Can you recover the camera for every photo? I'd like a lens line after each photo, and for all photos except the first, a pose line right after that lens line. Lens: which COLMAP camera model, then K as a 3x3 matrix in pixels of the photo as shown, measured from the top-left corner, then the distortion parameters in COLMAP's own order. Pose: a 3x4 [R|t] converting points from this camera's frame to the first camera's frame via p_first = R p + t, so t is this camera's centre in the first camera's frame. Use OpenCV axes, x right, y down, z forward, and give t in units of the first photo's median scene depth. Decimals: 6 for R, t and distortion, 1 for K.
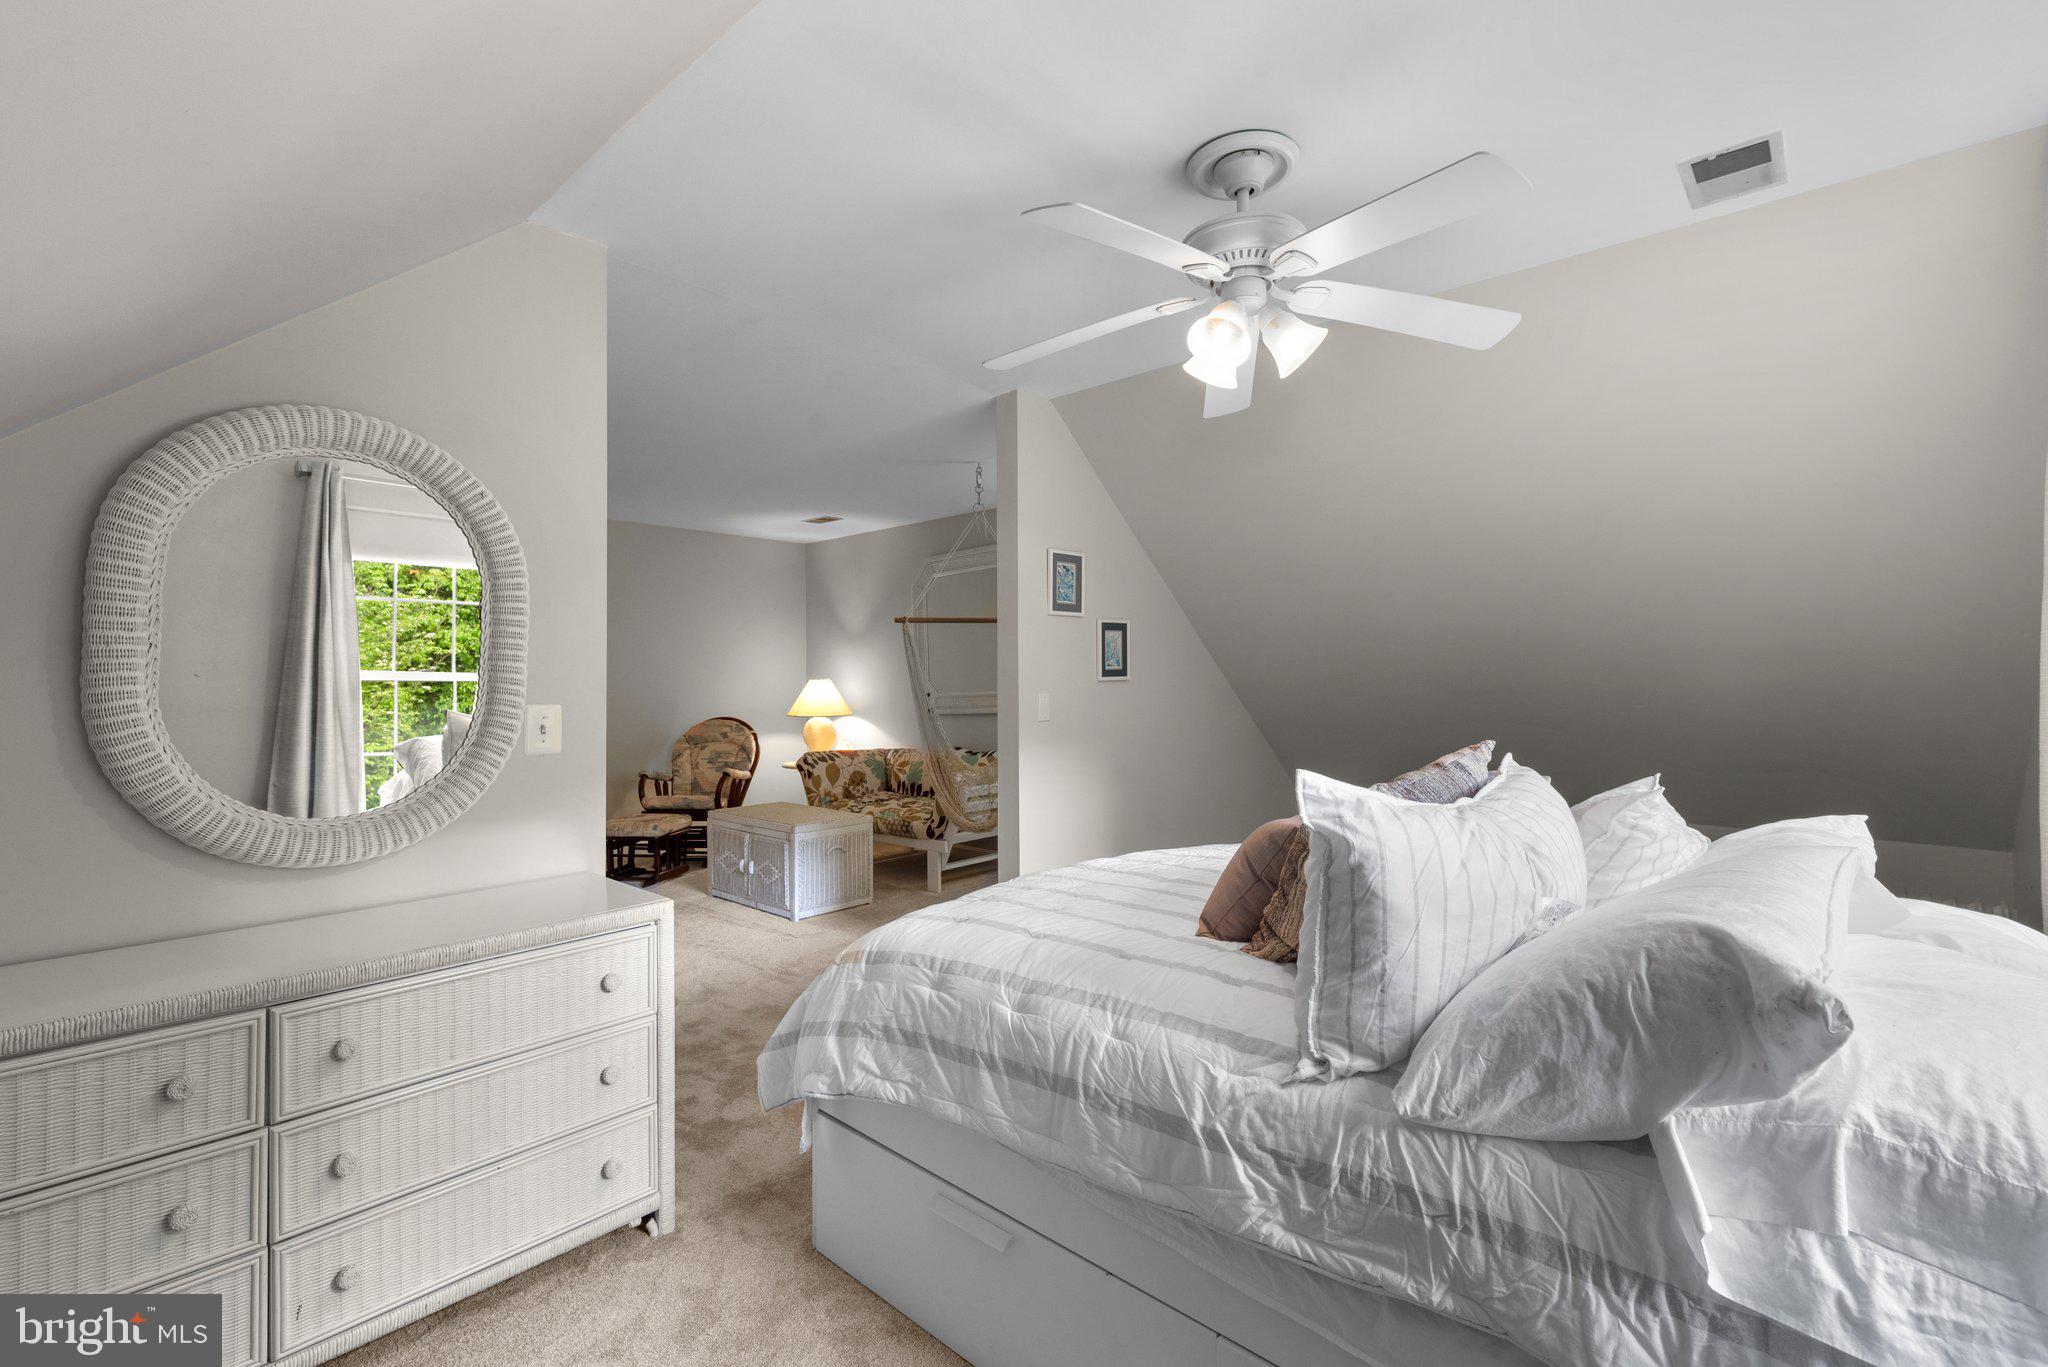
lens RADIAL K [[928.8, 0, 1026.9], [0, 928.8, 665.8], [0, 0, 1]] dist [-0.000596, 0.000267]
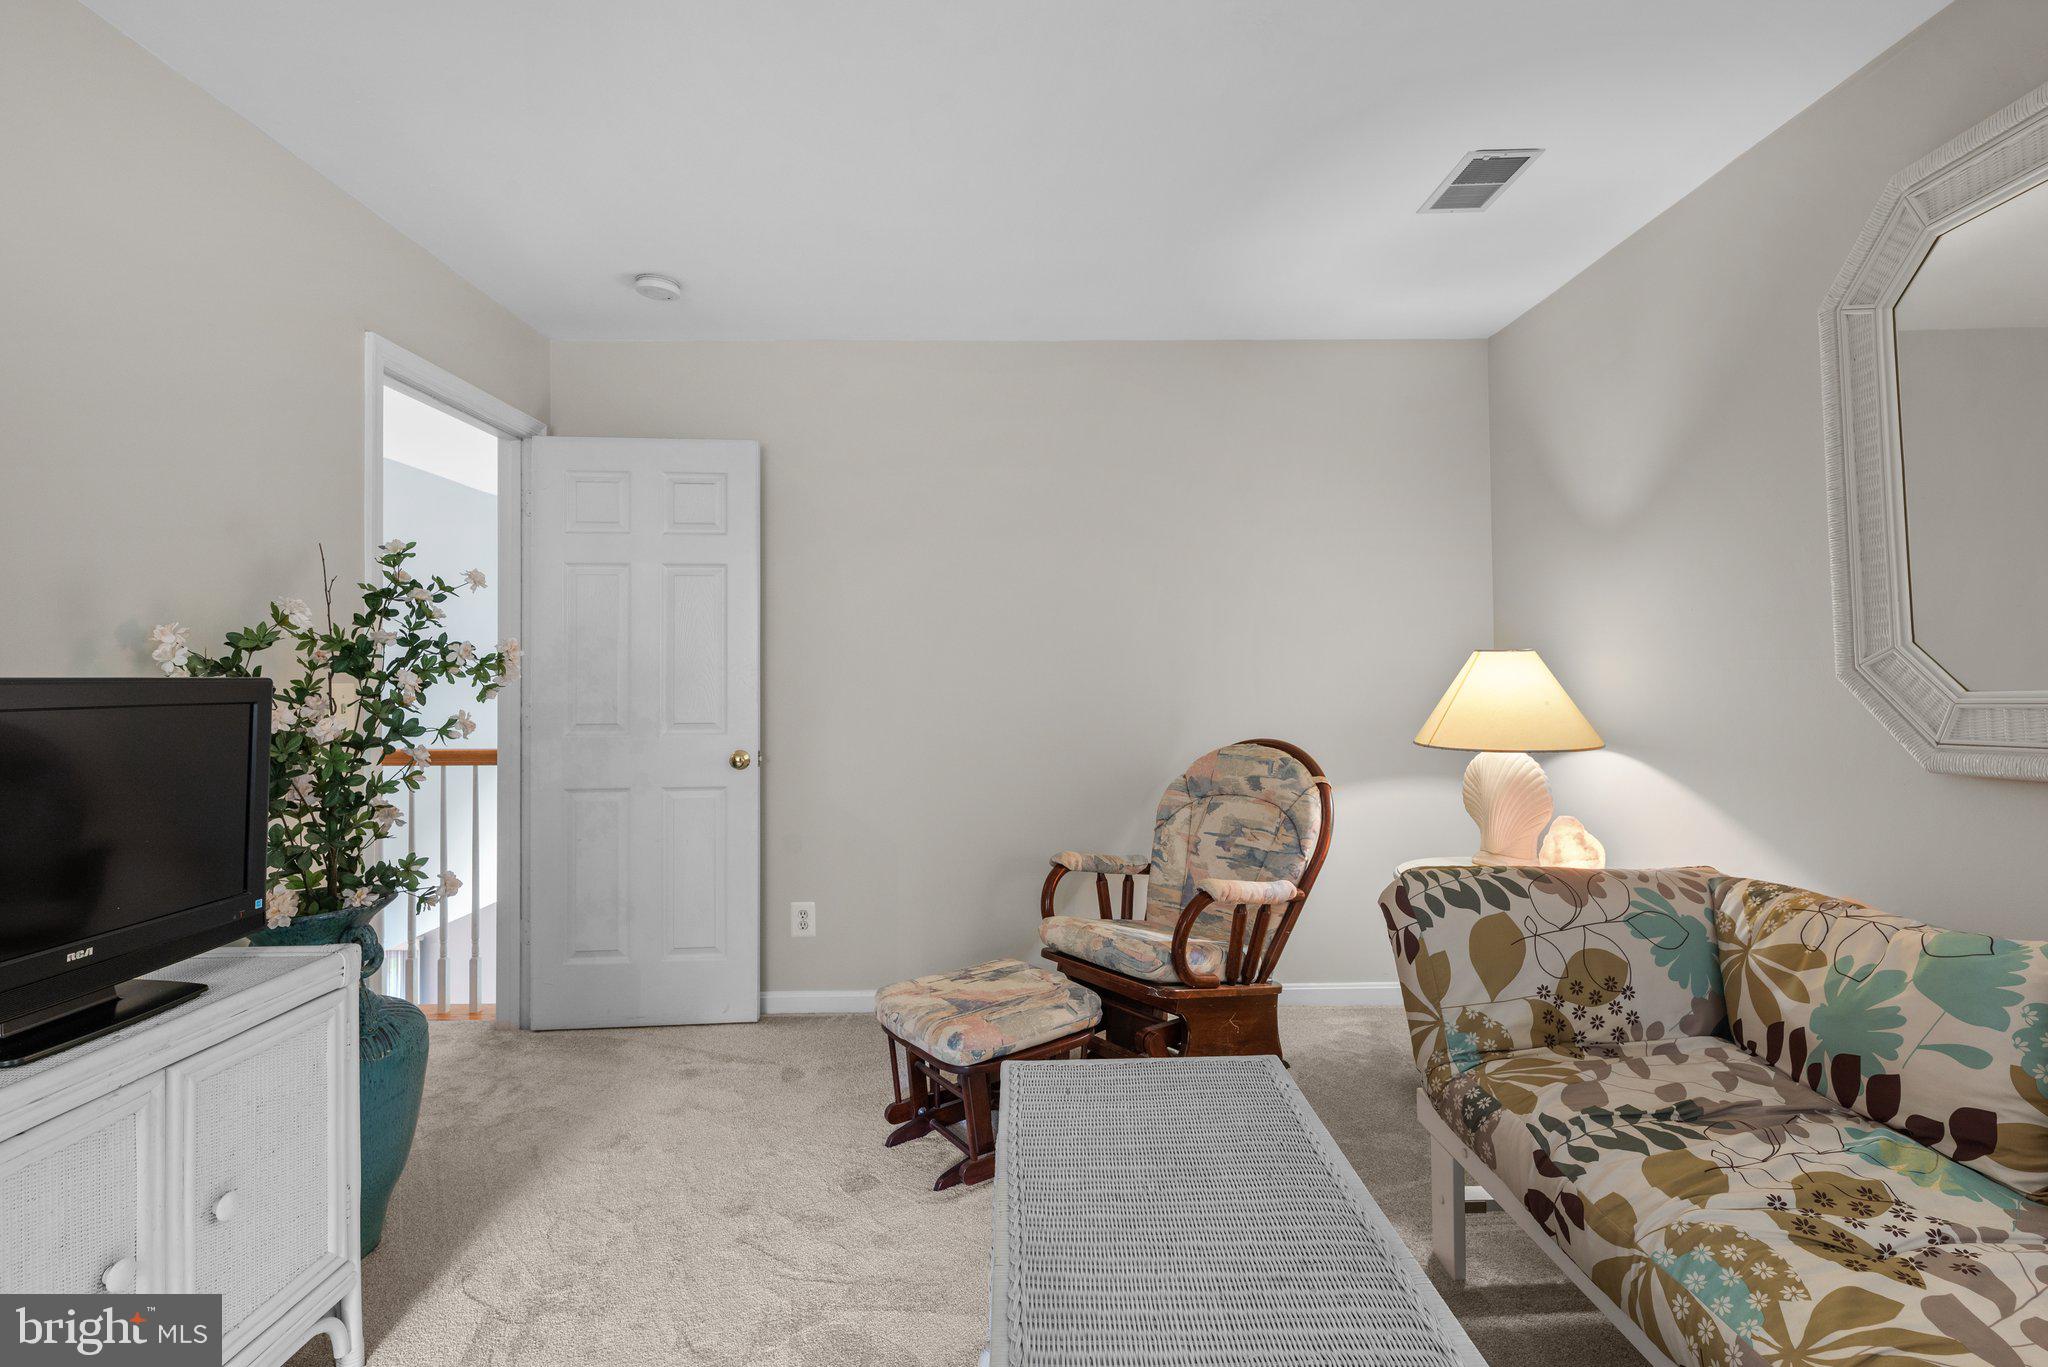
lens RADIAL K [[928.8, 0, 1026.9], [0, 928.8, 665.8], [0, 0, 1]] dist [-0.000596, 0.000267]
pose [[0.687527, -0.010838, -0.726078, -0.090116], [0.017804, 0.999840, 0.001934, 0.018708], [0.725941, -0.014257, 0.687609, 0.657801]]
